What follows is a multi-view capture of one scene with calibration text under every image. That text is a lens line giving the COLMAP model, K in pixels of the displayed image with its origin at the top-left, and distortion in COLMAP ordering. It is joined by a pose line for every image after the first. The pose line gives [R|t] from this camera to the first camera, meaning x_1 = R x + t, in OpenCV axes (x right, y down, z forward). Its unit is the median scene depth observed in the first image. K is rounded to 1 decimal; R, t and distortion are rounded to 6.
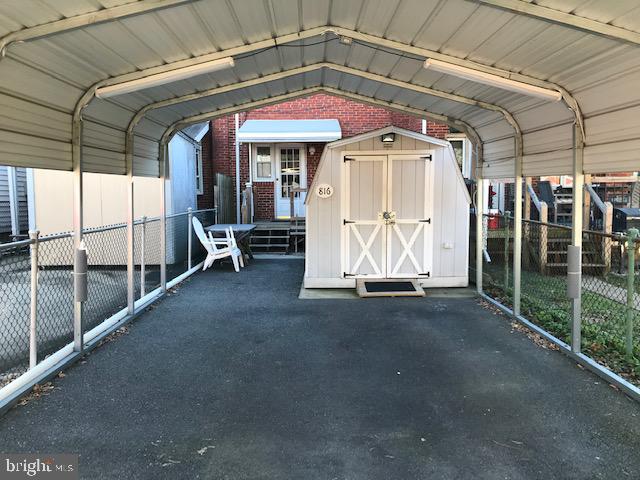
lens RADIAL K [[529.7, 0, 323.8], [0, 529.7, 243.5], [0, 0, 1]] dist [0.014563, 0.001936]
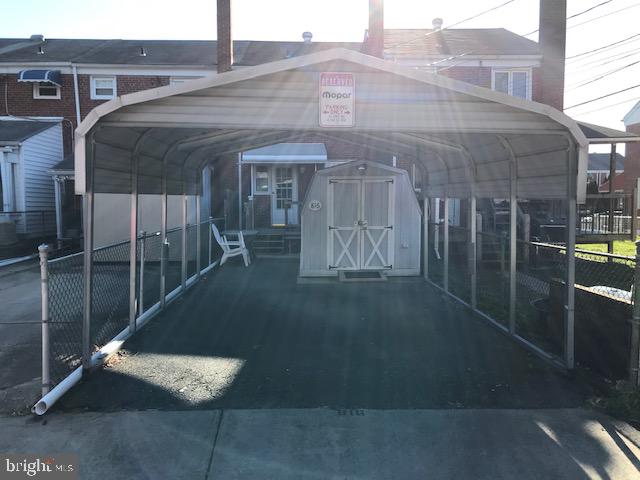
lens RADIAL K [[529.7, 0, 317.9], [0, 529.7, 241.7], [0, 0, 1]] dist [0.014563, 0.001936]
pose [[0.999828, 0.003845, 0.018127, -0.015614], [-0.003499, 0.999811, -0.019118, 0.020083], [-0.018197, 0.019052, 0.999653, -0.354573]]
